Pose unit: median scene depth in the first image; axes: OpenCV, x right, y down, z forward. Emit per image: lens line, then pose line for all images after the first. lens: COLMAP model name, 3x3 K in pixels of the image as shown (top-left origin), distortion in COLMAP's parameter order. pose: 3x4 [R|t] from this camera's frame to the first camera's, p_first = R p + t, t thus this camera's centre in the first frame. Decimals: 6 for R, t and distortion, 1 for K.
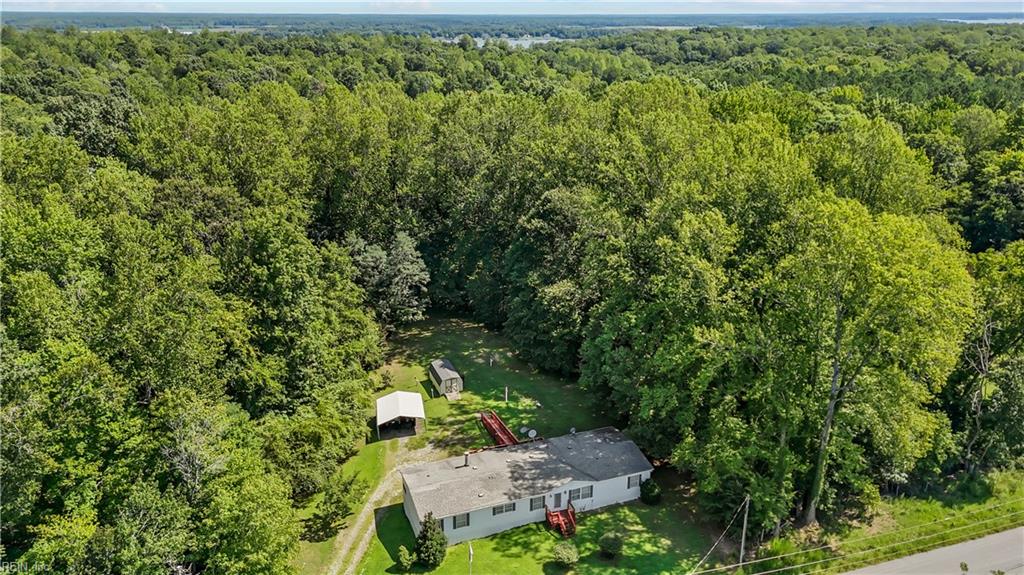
lens RADIAL K [[749.2, 0, 506.0], [0, 749.2, 294.9], [0, 0, 1]] dist [0.072069, -0.055769]
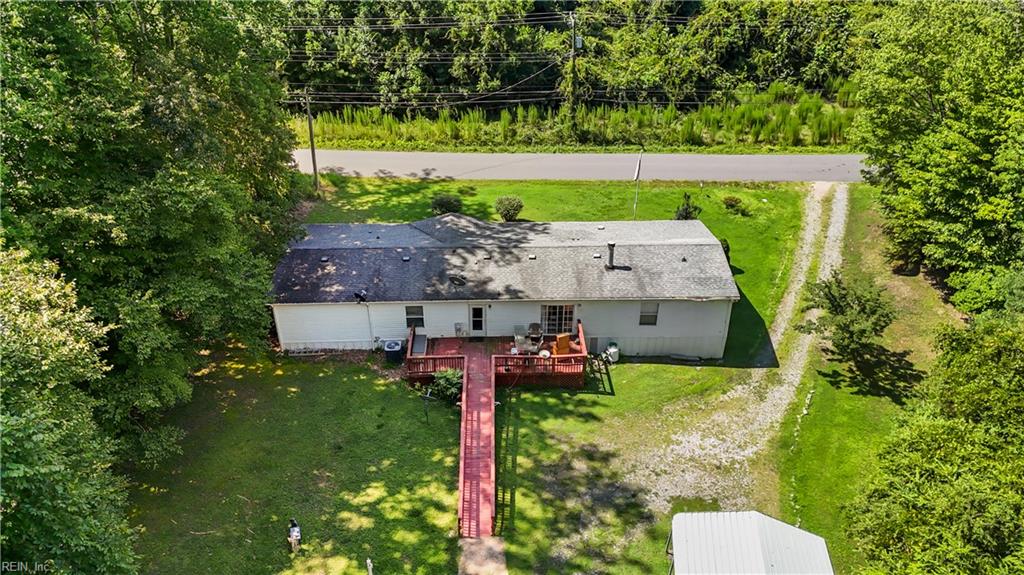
lens RADIAL K [[749.2, 0, 509.3], [0, 749.2, 290.8], [0, 0, 1]] dist [0.072069, -0.055769]
pose [[-0.943486, -0.164174, 0.287891, -0.136313], [0.126163, 0.625349, 0.770079, -0.168163], [-0.306459, 0.762880, -0.569295, 1.277030]]
